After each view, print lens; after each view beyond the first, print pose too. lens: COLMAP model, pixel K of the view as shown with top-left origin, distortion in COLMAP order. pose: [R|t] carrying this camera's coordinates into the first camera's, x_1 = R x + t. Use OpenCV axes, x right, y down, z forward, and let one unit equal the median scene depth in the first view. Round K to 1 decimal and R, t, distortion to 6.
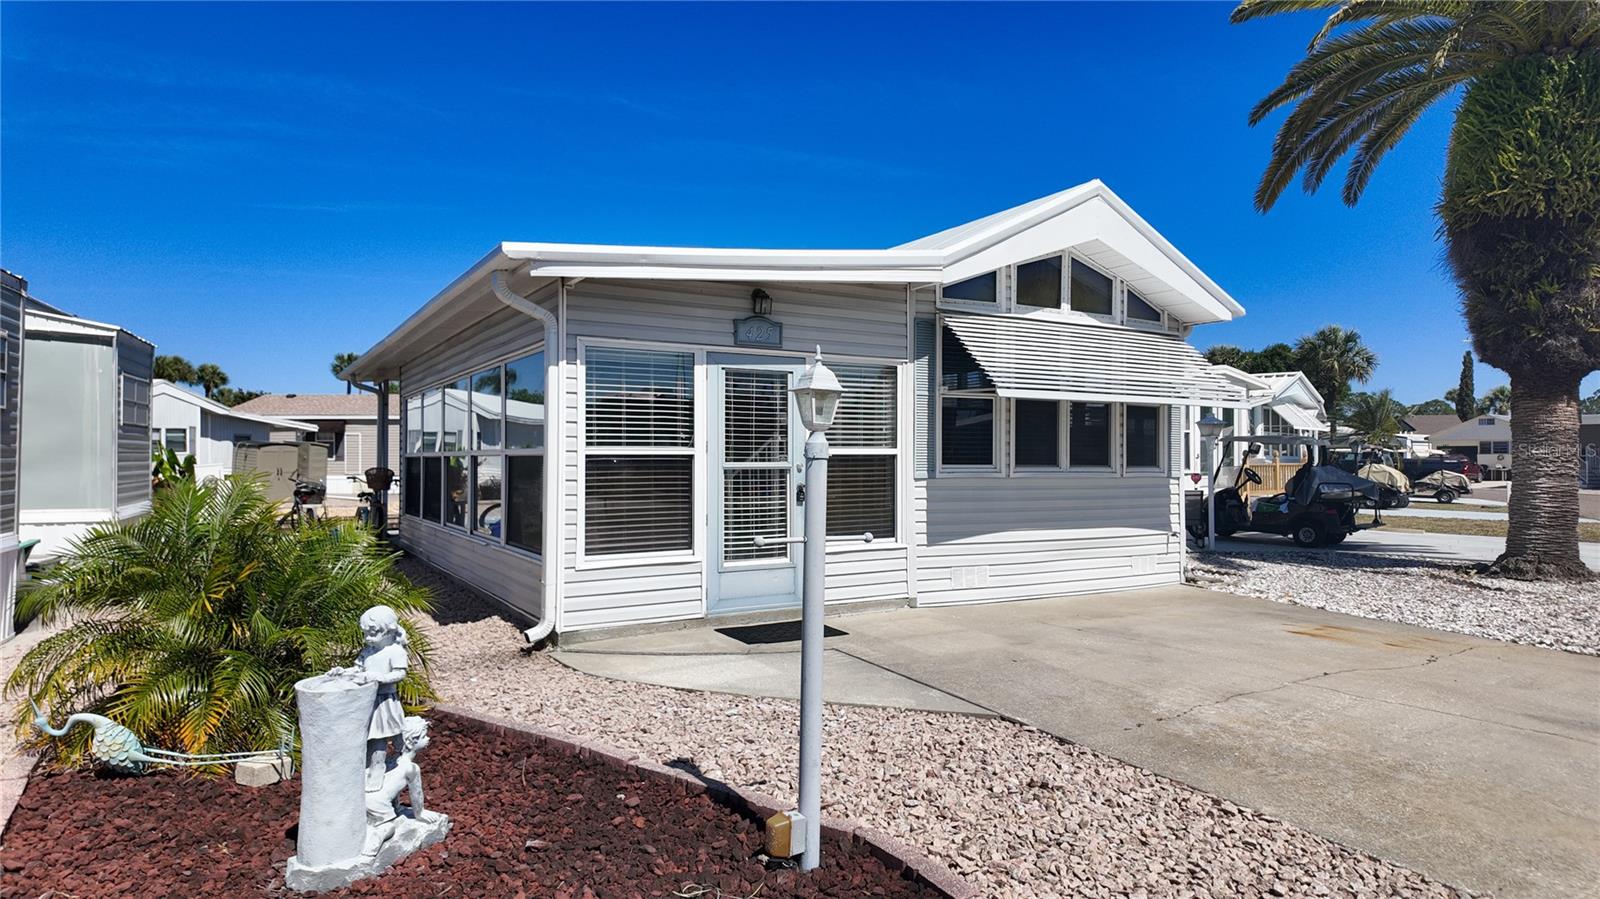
lens RADIAL K [[944.1, 0, 805.9], [0, 944.1, 451.9], [0, 0, 1]] dist [0.055670, -0.038984]
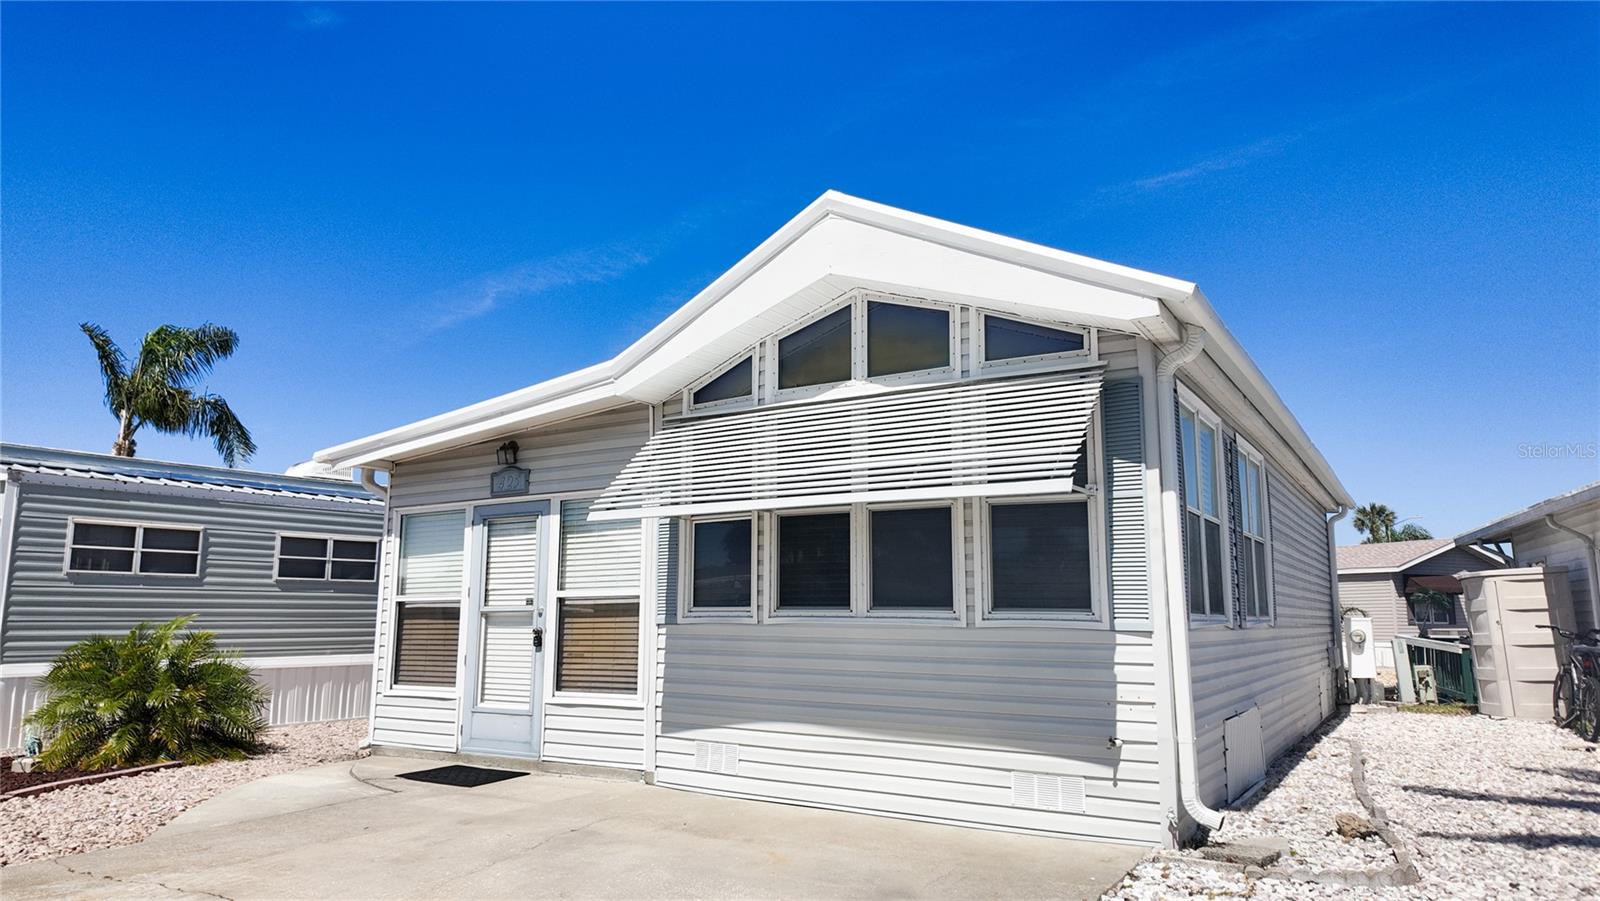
lens RADIAL K [[999.1, 0, 785.3], [0, 999.1, 462.6], [0, 0, 1]] dist [0.084821, -0.098541]
pose [[0.438023, -0.140925, -0.887849, 0.963582], [0.004415, 0.987961, -0.154637, 0.024542], [0.898953, 0.063815, 0.433372, 0.699432]]
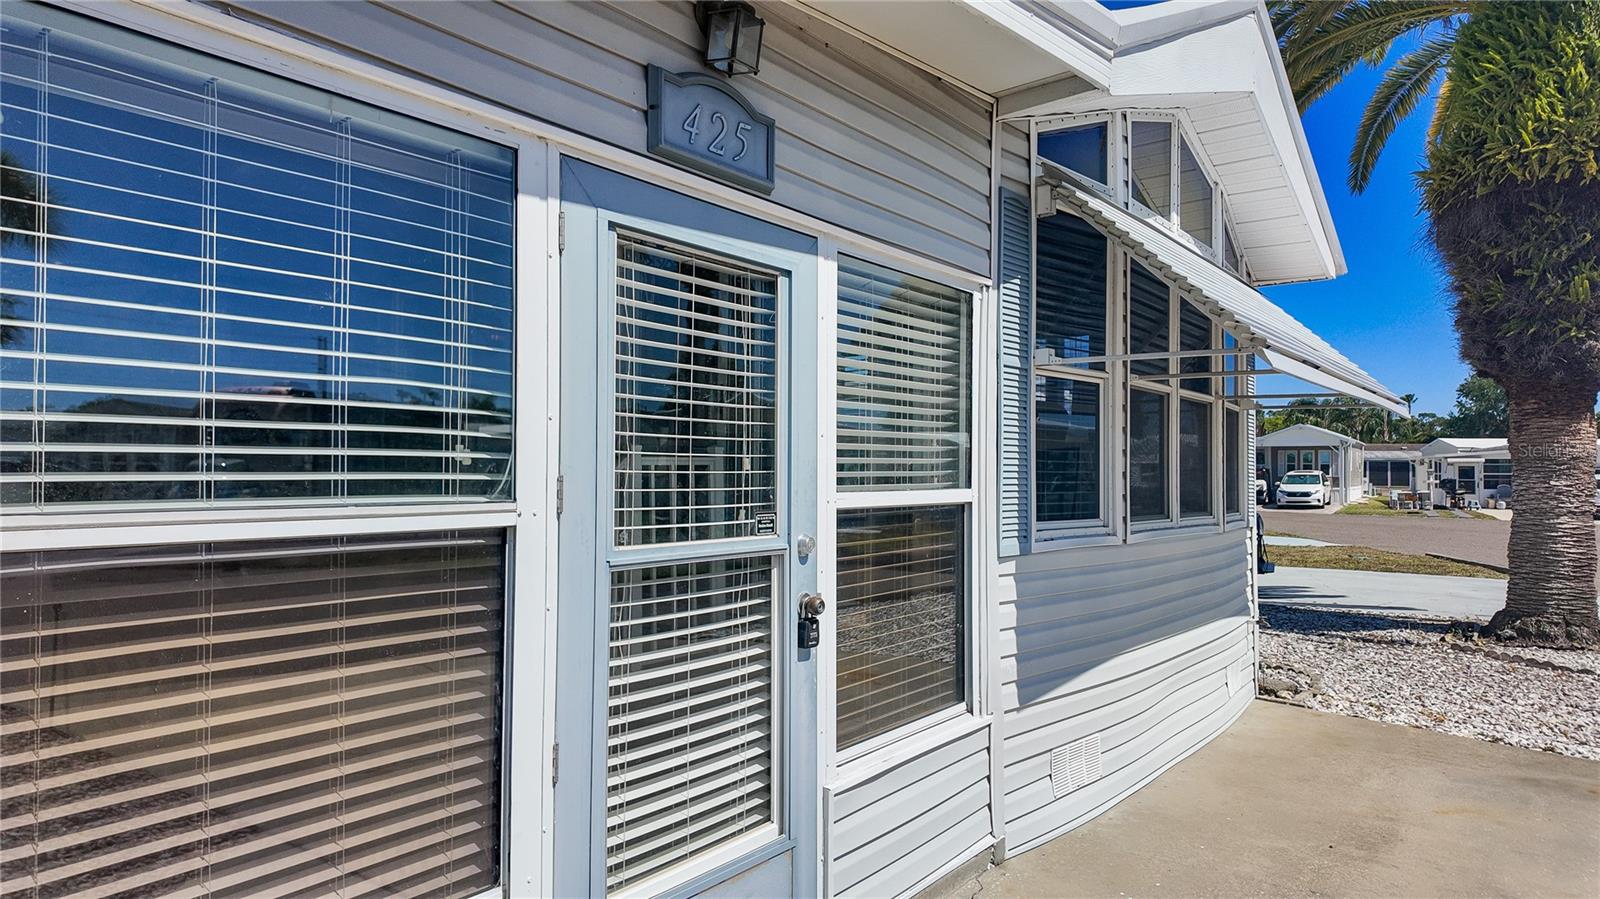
lens RADIAL K [[944.1, 0, 805.9], [0, 944.1, 451.9], [0, 0, 1]] dist [0.055670, -0.038984]
pose [[0.942793, 0.011322, 0.333188, -0.111386], [-0.006241, 0.999847, -0.016318, -0.012191], [-0.333322, 0.013305, 0.942719, 0.613832]]
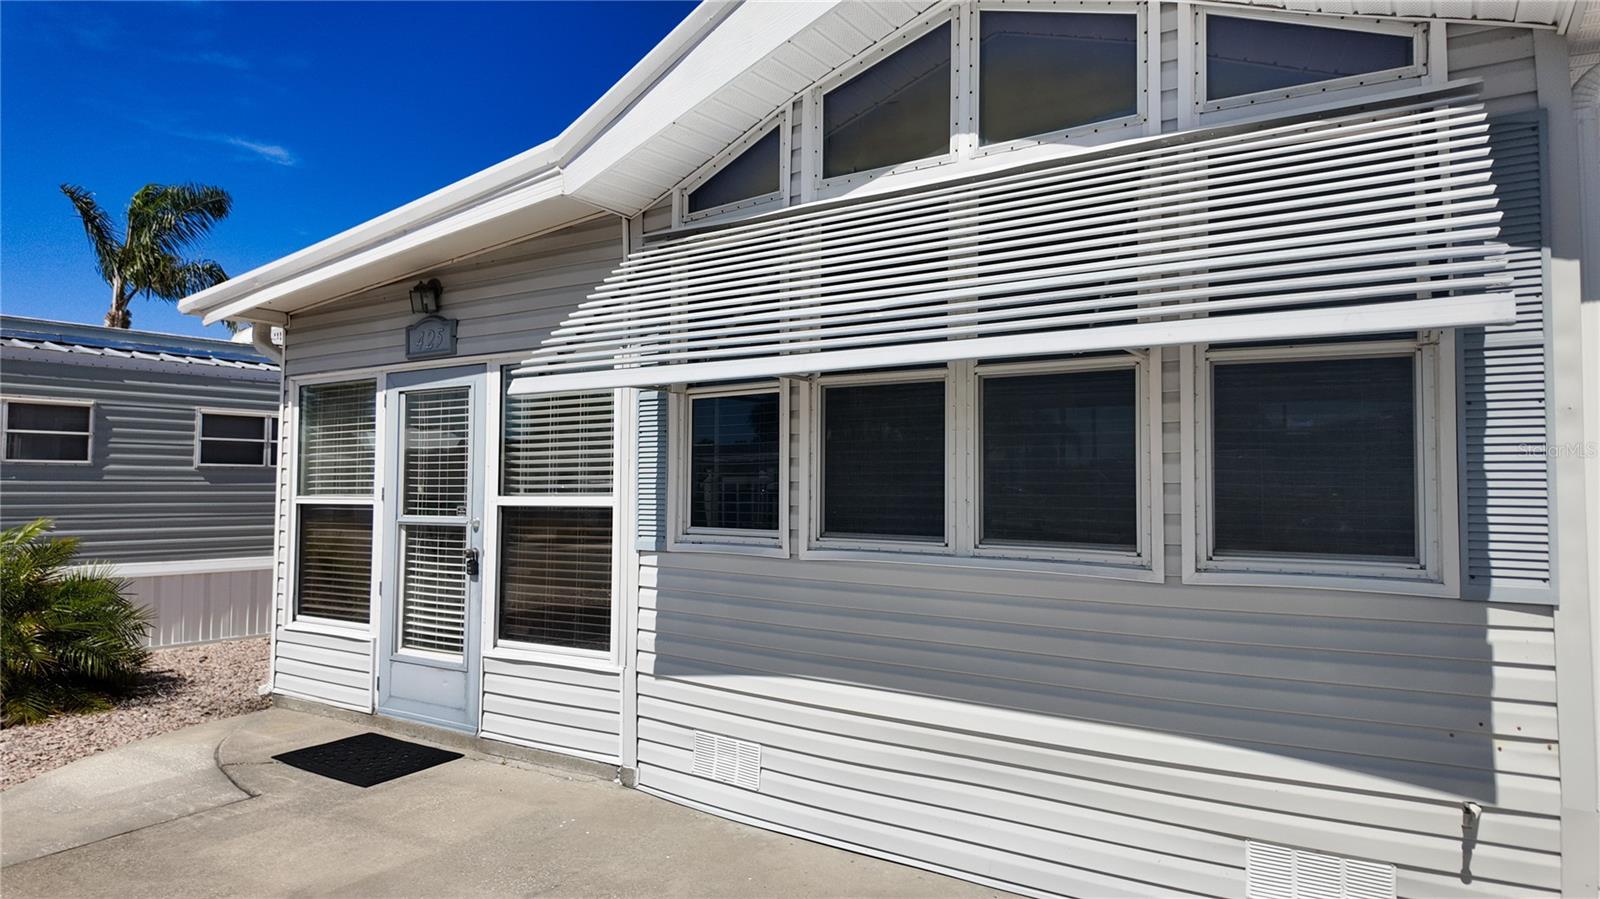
lens RADIAL K [[942.4, 0, 803.9], [0, 942.4, 451.1], [0, 0, 1]] dist [0.076301, -0.078203]
pose [[0.431006, -0.039134, -0.901500, 0.653740], [0.002477, 0.999107, -0.042187, -0.006284], [0.902345, 0.015950, 0.430718, 0.837728]]
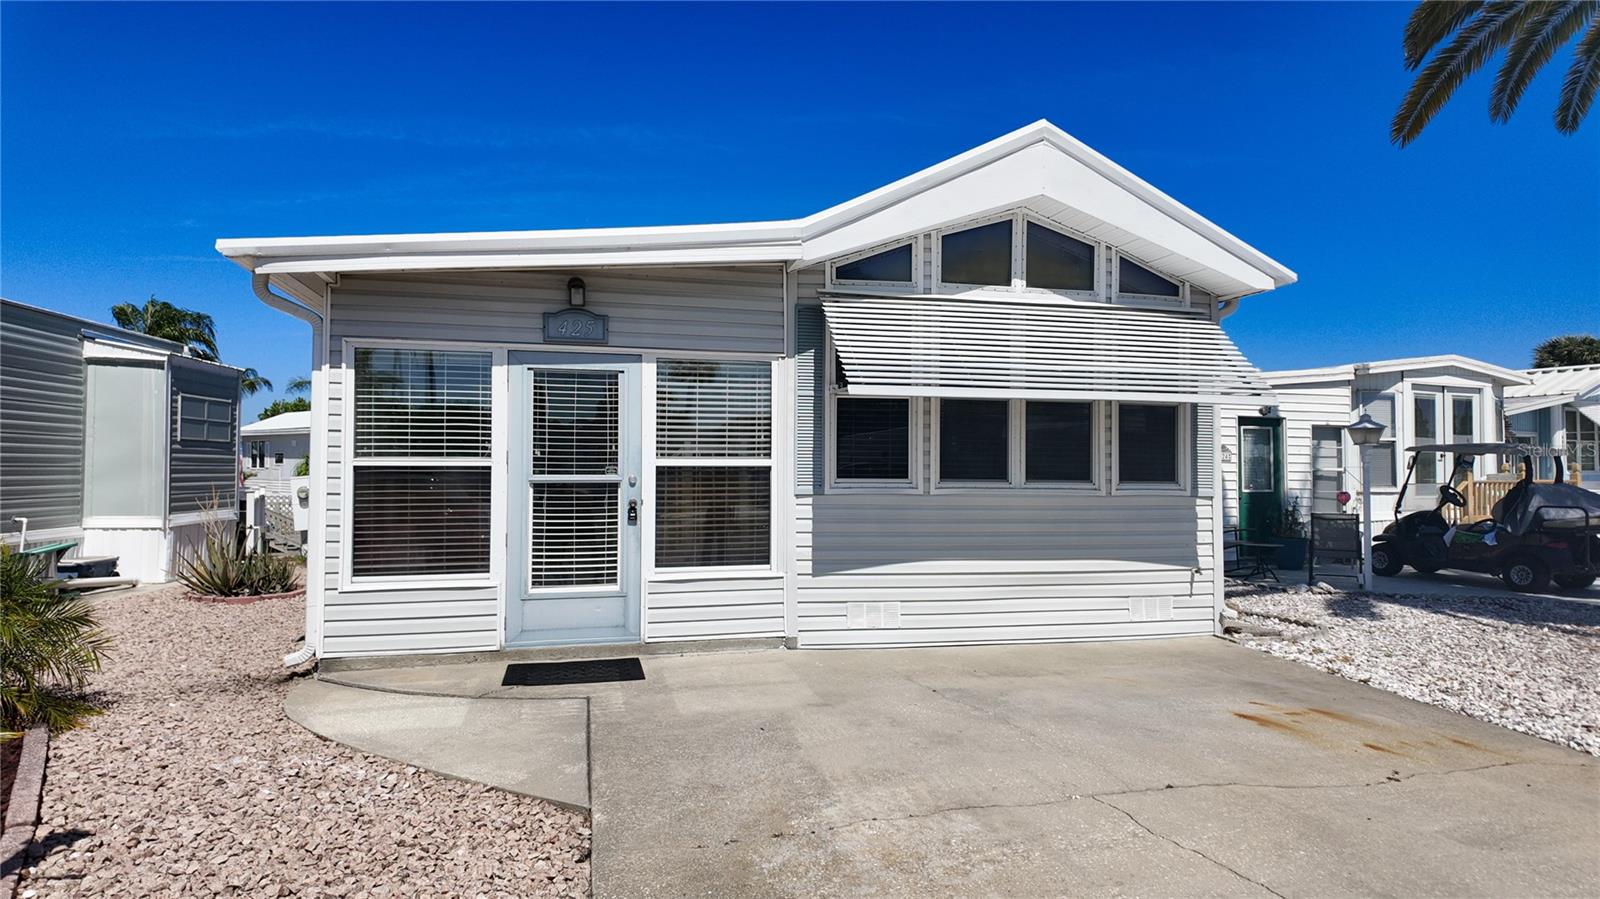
lens RADIAL K [[942.4, 0, 803.9], [0, 942.4, 451.1], [0, 0, 1]] dist [0.076301, -0.078203]
pose [[0.954825, -0.005349, -0.297120, 0.367756], [0.000258, 0.999853, -0.017172, 0.003667], [0.297168, 0.016320, 0.954686, 0.197830]]
